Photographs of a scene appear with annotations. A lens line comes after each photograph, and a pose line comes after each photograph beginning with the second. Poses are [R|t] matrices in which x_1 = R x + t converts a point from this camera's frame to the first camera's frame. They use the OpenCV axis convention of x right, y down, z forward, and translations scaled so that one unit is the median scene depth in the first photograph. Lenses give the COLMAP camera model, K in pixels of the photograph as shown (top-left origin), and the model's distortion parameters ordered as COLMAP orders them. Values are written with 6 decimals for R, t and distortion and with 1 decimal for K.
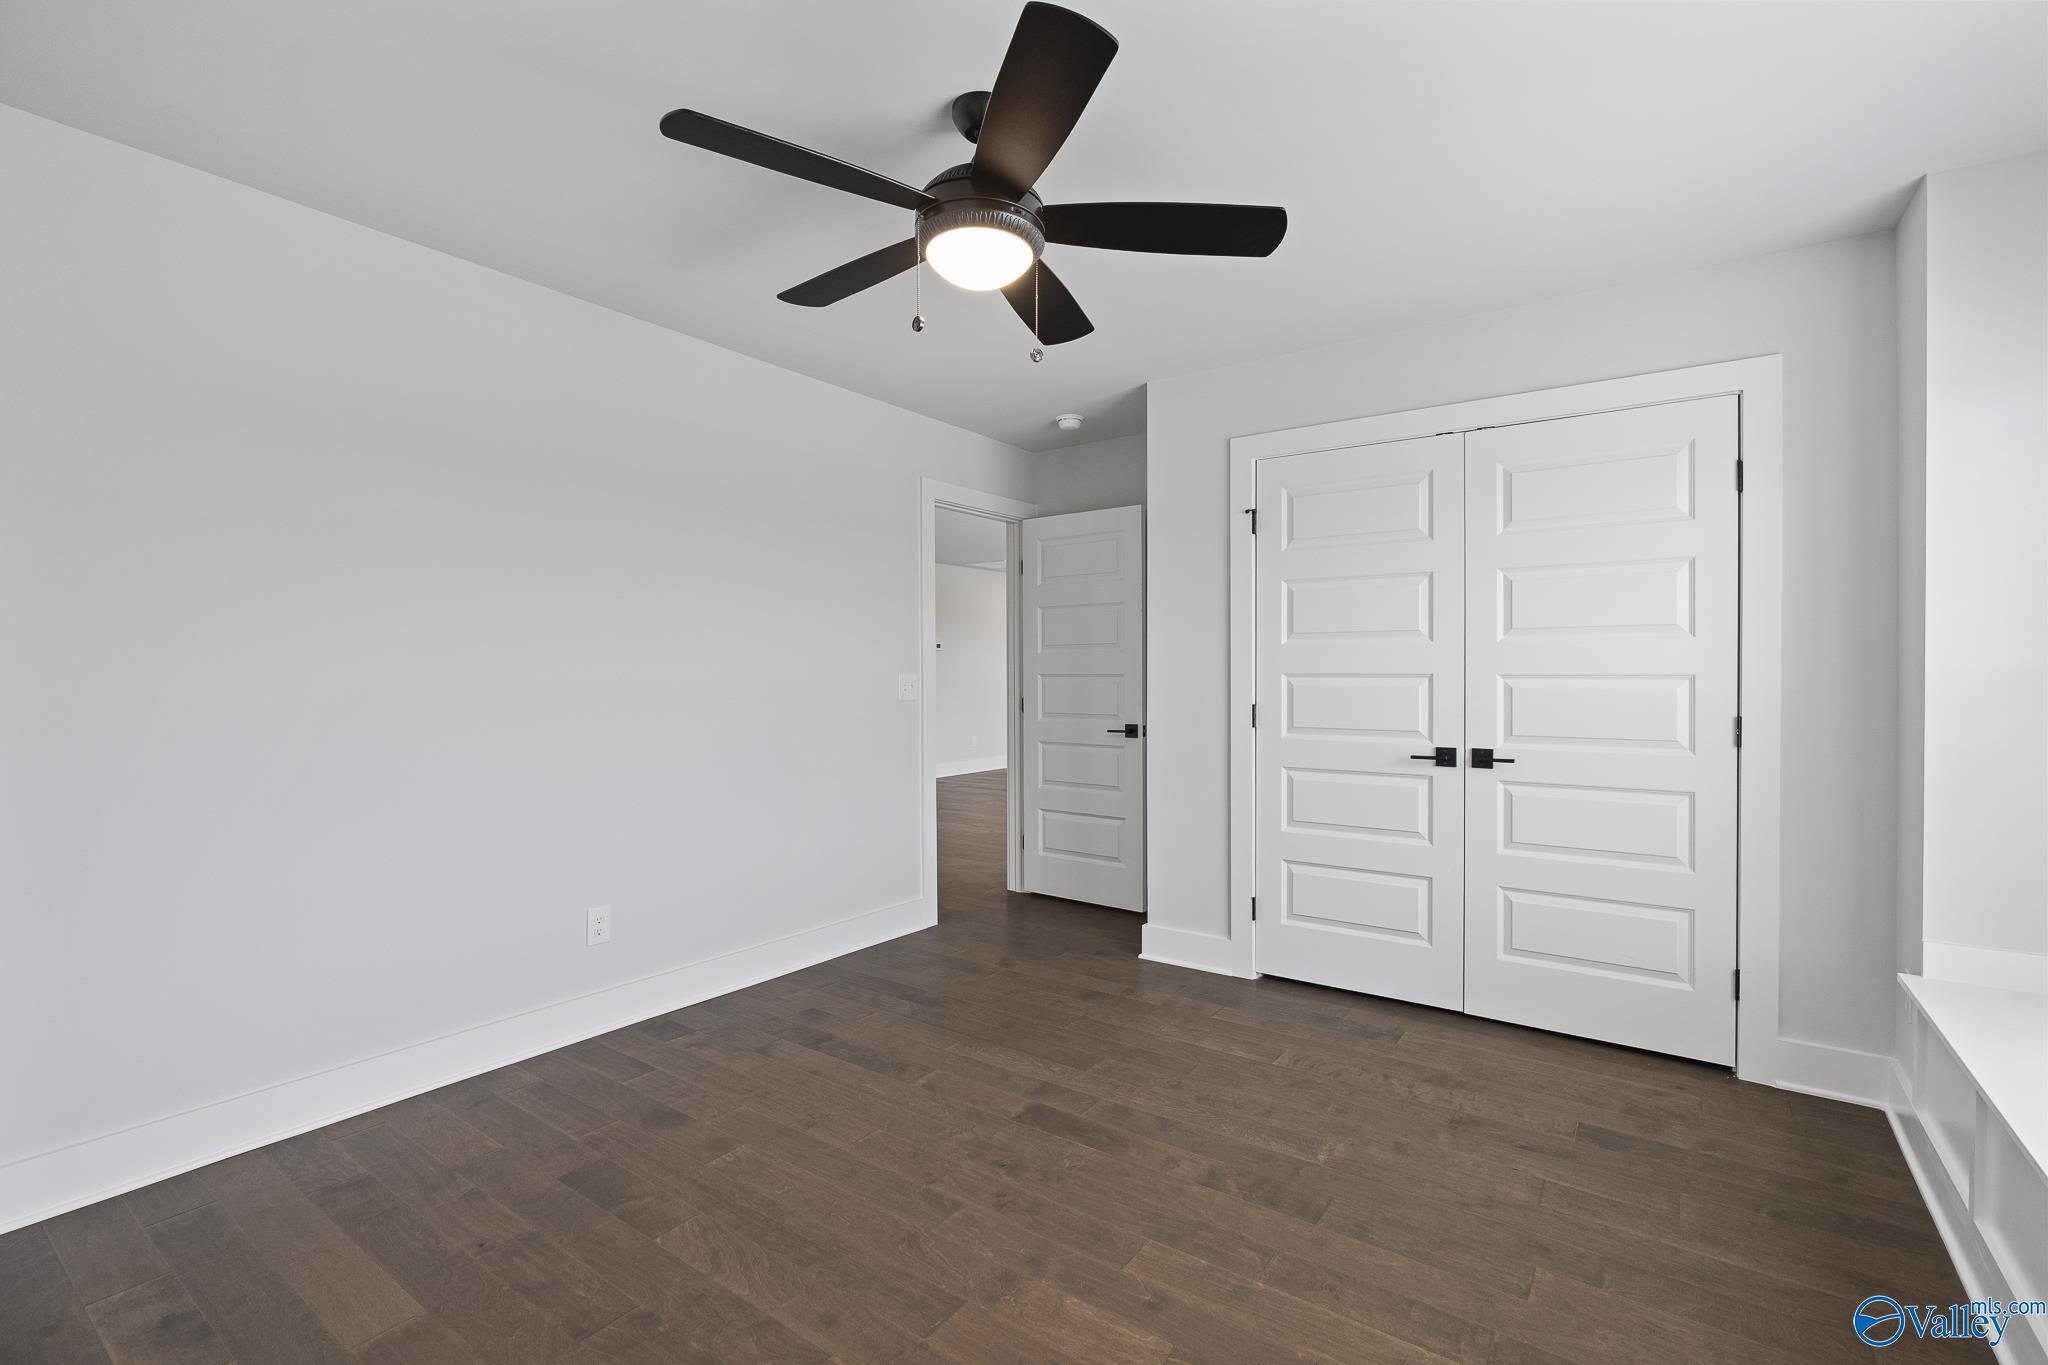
lens RADIAL K [[927.9, 0, 1024.5], [0, 927.9, 674.6], [0, 0, 1]] dist [-0.000955, 0.000216]
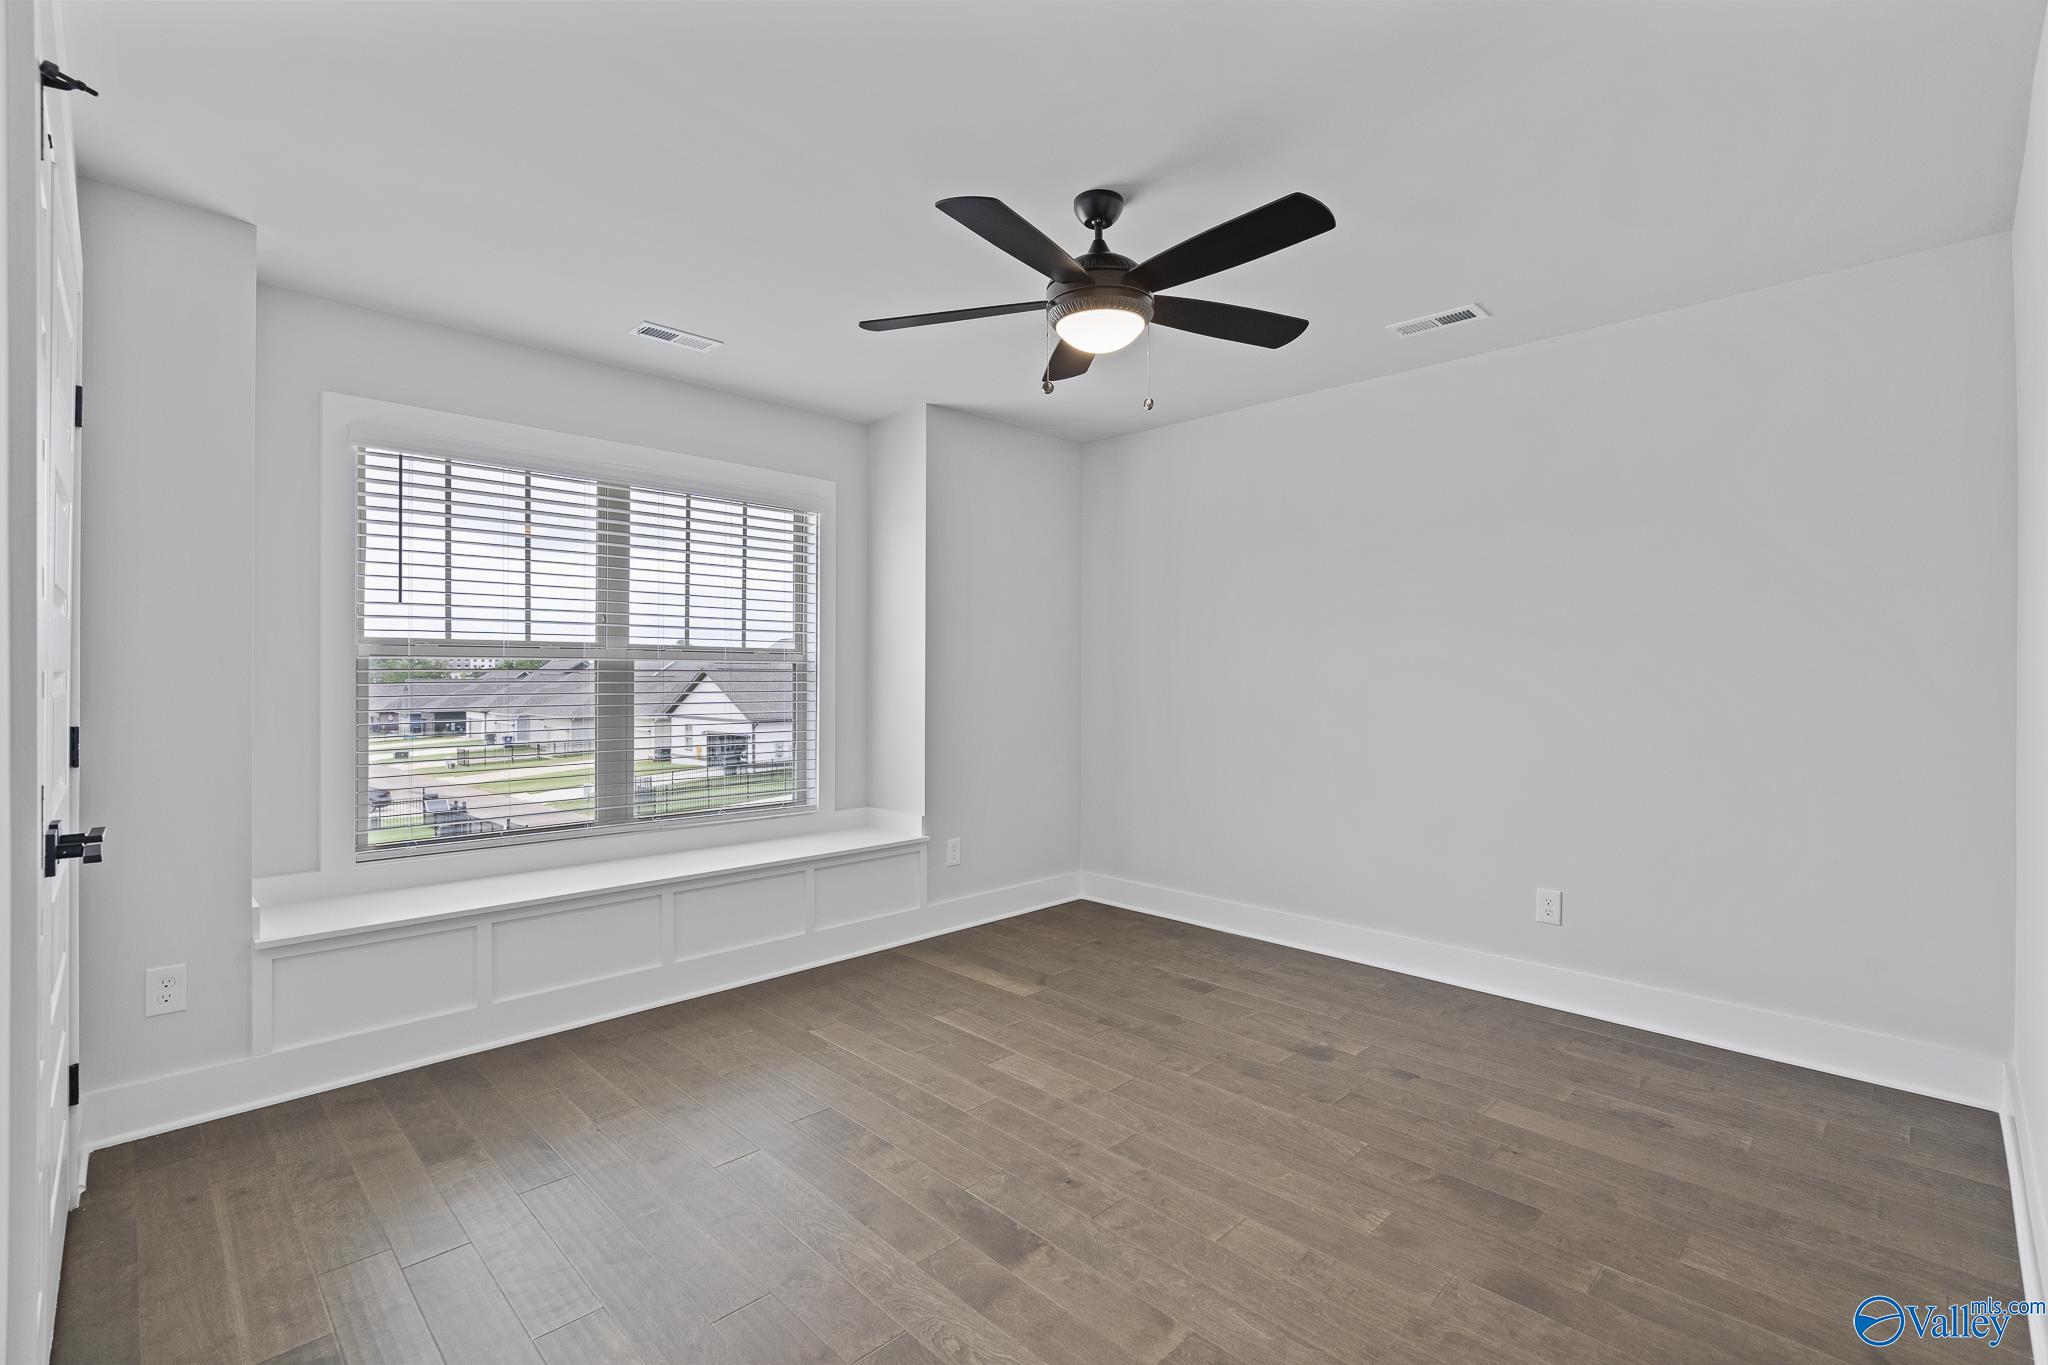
lens RADIAL K [[927.9, 0, 1024.5], [0, 927.9, 674.6], [0, 0, 1]] dist [-0.000955, 0.000216]
pose [[-0.986480, -0.004623, 0.163815, -0.135421], [-0.003900, 0.999981, 0.004739, -0.003556], [-0.163834, 0.004036, -0.986480, 1.989219]]
